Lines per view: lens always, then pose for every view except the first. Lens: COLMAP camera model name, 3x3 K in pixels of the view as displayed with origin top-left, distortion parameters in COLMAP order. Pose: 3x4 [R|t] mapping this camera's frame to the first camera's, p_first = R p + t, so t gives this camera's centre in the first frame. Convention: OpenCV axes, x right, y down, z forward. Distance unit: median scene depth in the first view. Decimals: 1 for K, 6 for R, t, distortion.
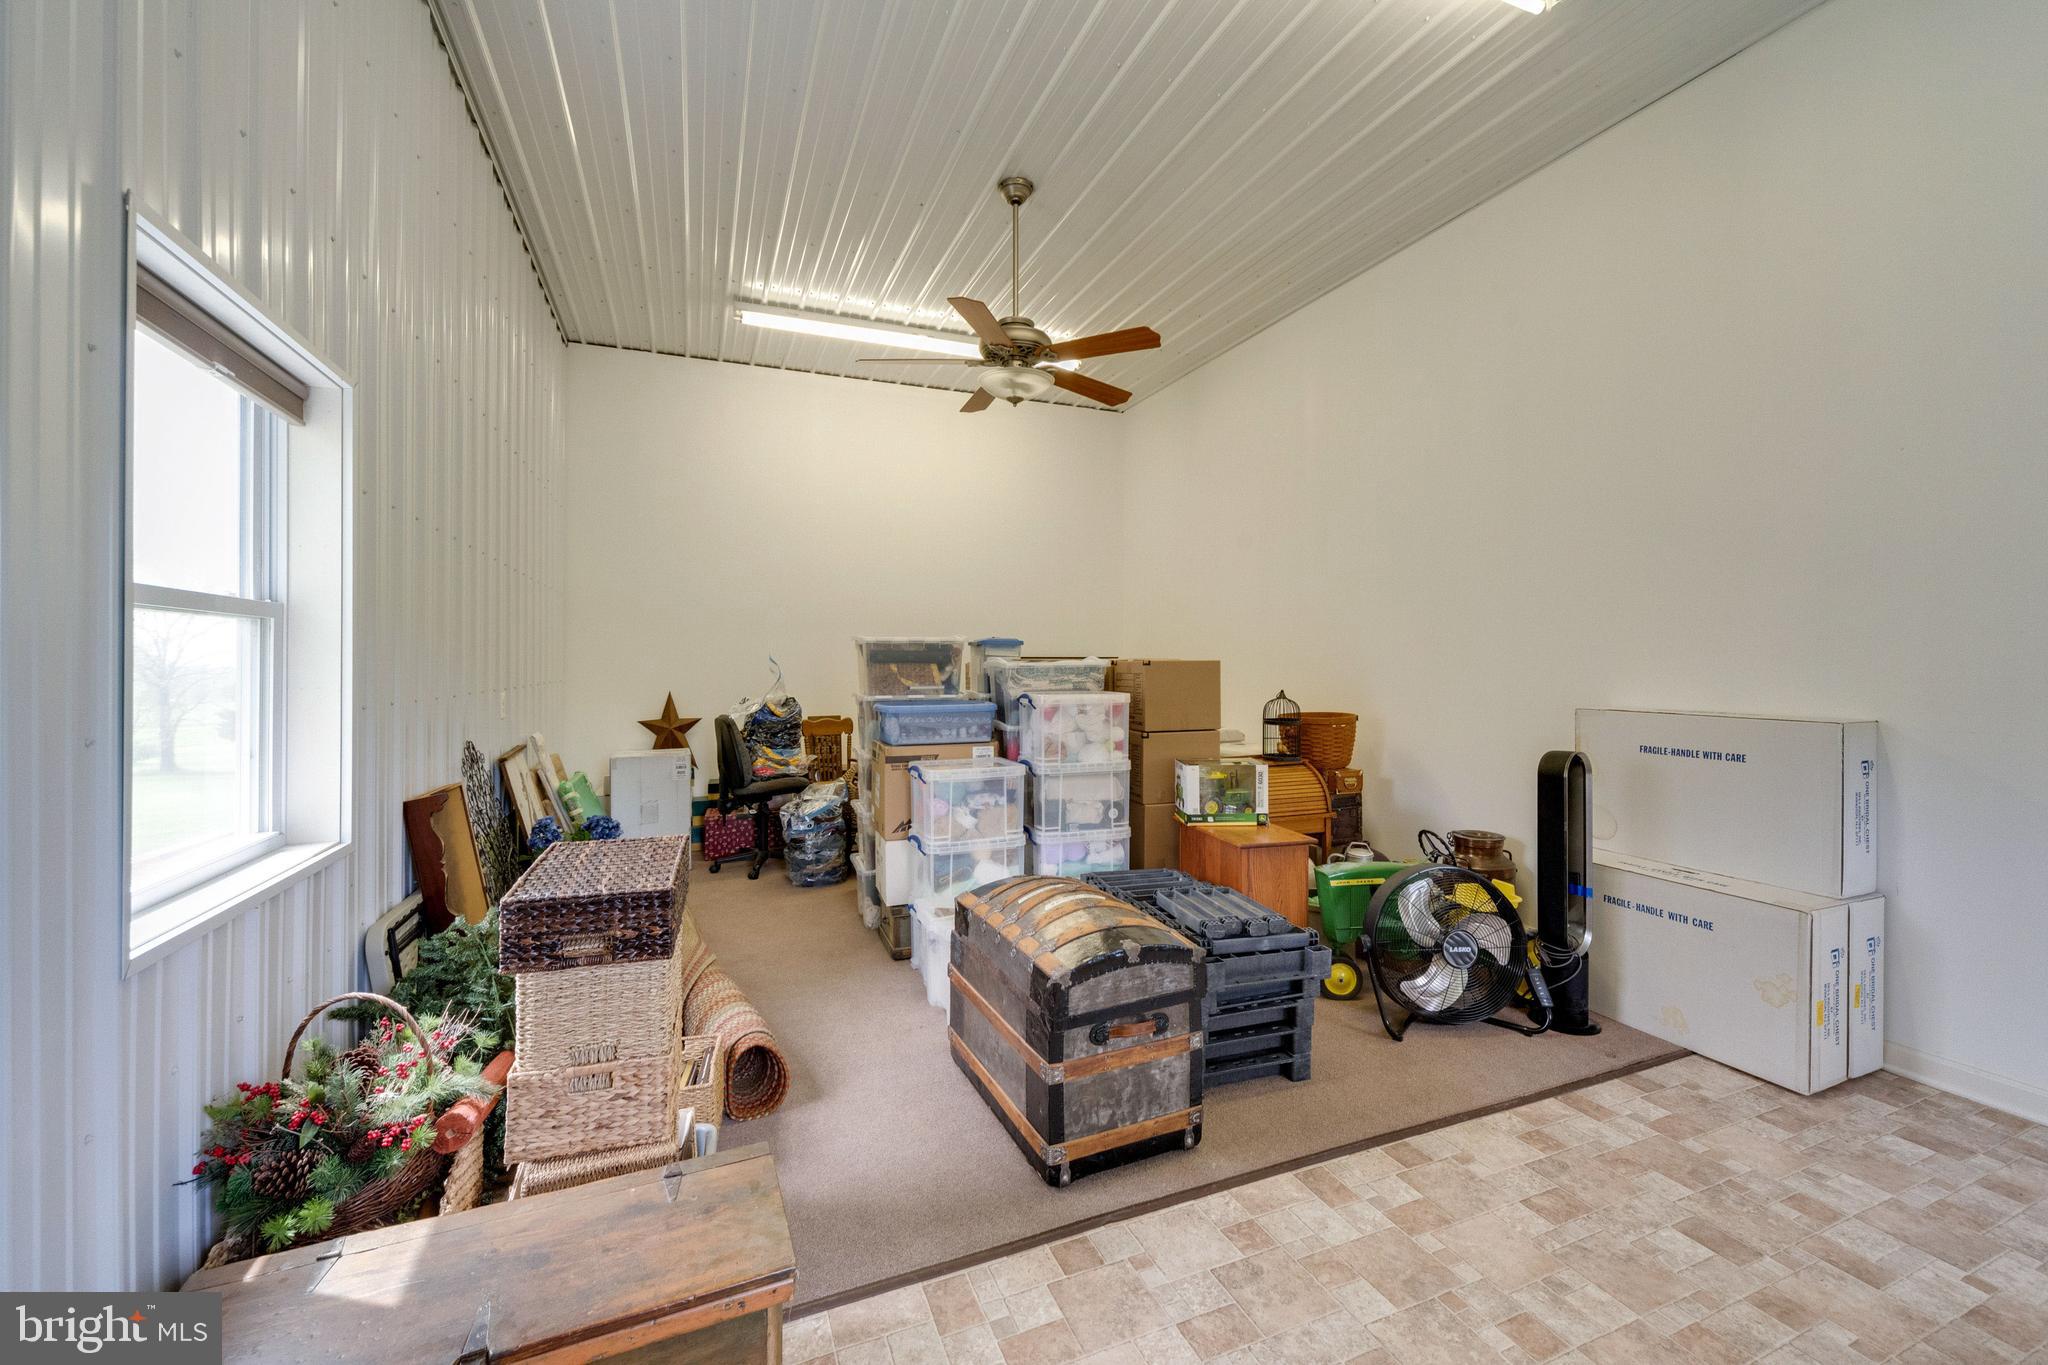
lens RADIAL K [[821.7, 0, 1026.5], [0, 821.7, 660.7], [0, 0, 1]] dist [0.000196, 0.000040]
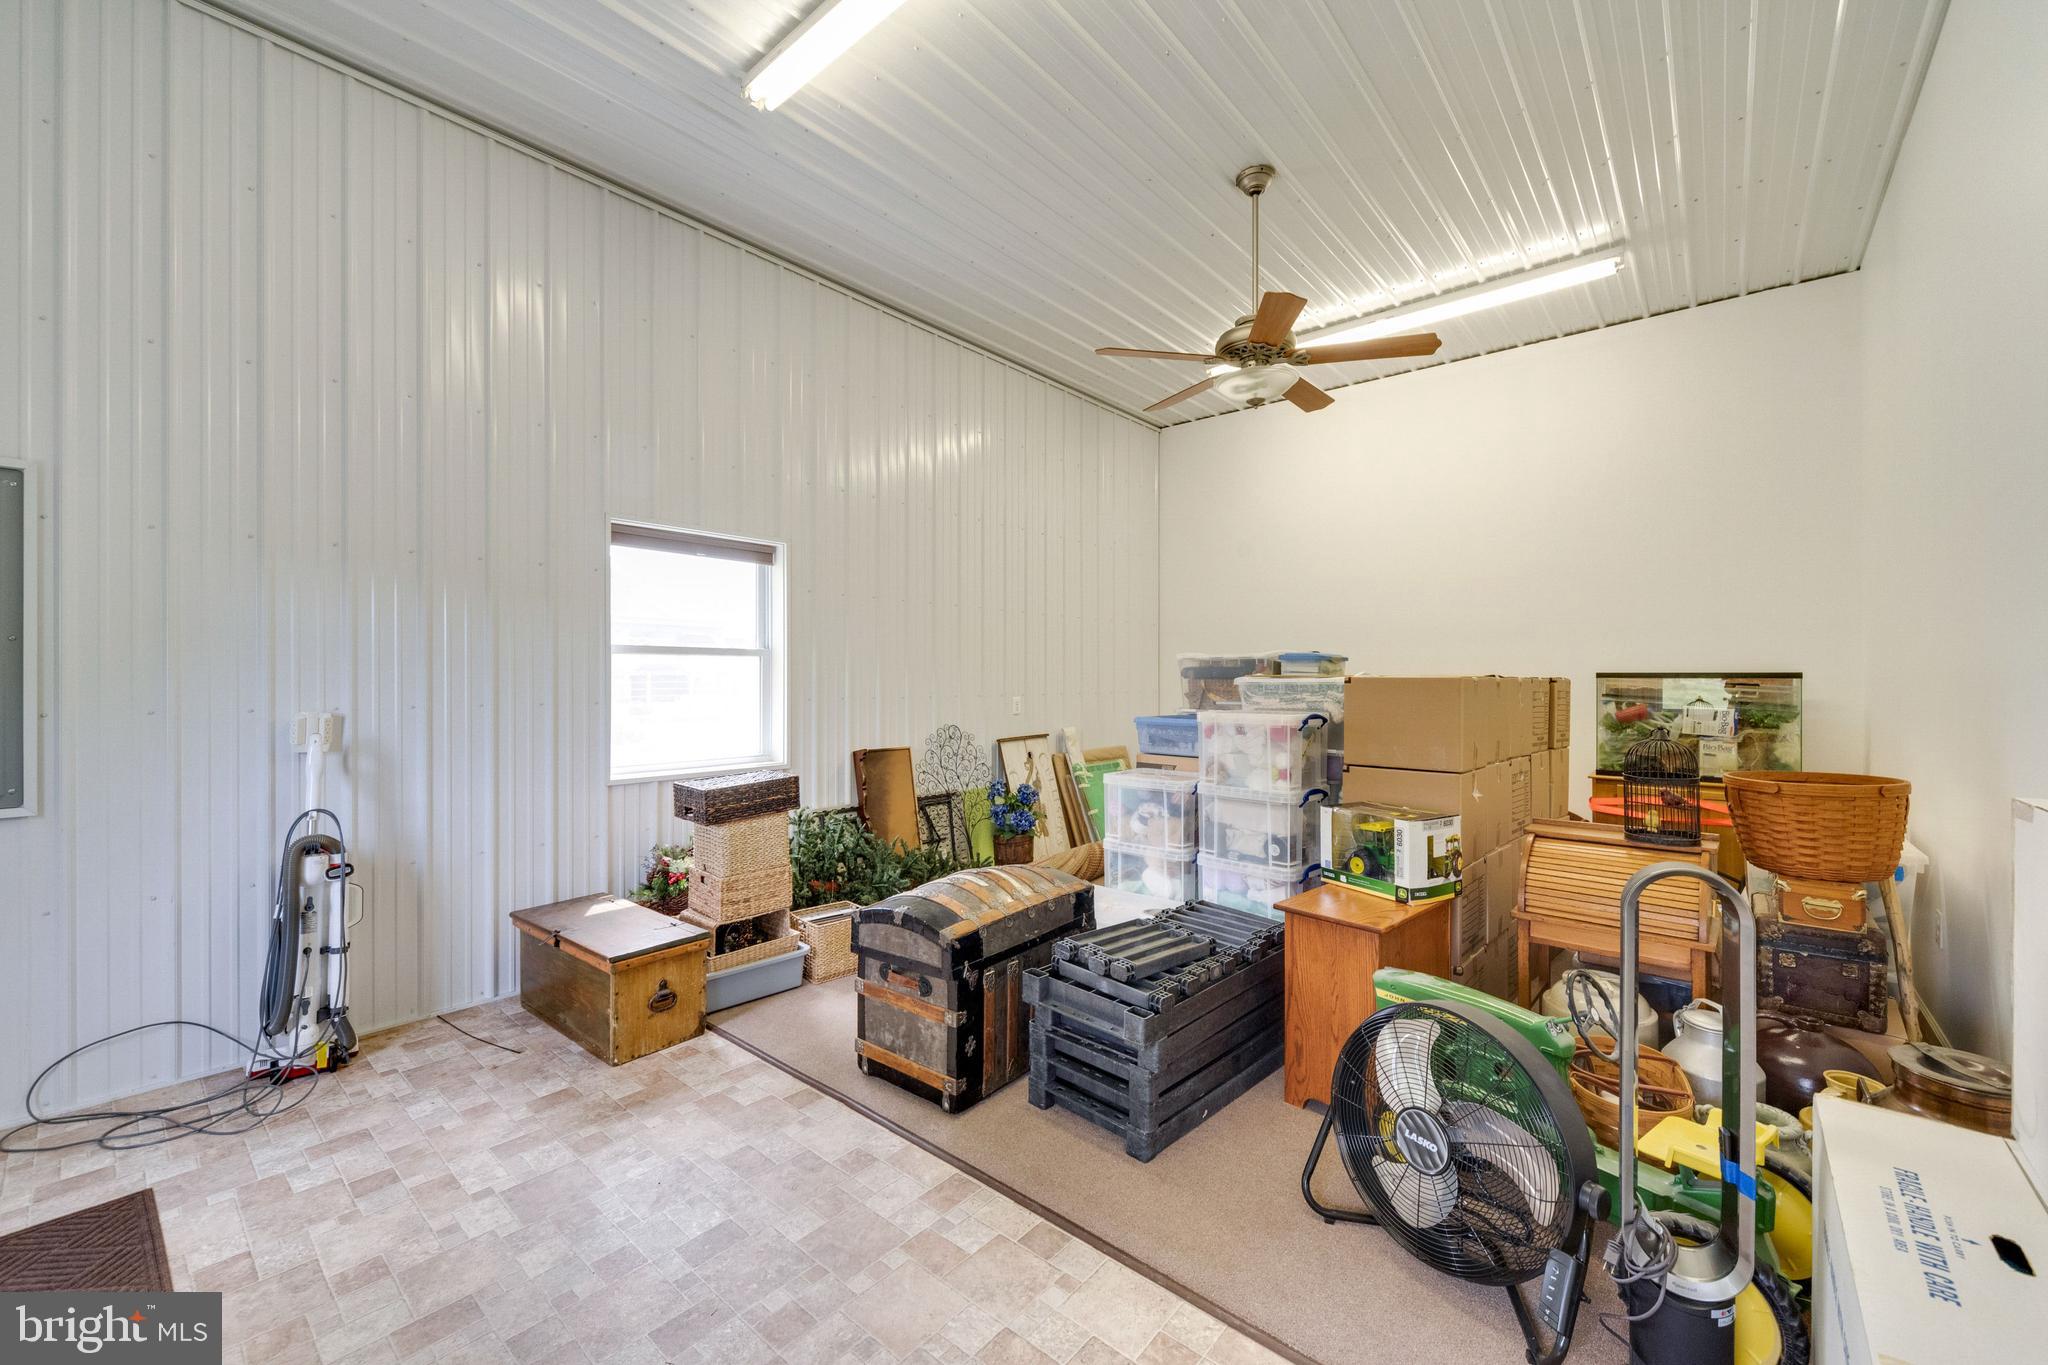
lens RADIAL K [[806.5, 0, 1024.0], [0, 806.5, 682.5], [0, 0, 1]] dist [-0.001519, -0.000076]
pose [[0.454930, 0.007900, -0.890492, 0.791395], [-0.002953, 0.999969, 0.007363, 0.000090], [0.890522, -0.000720, 0.454939, 0.385115]]
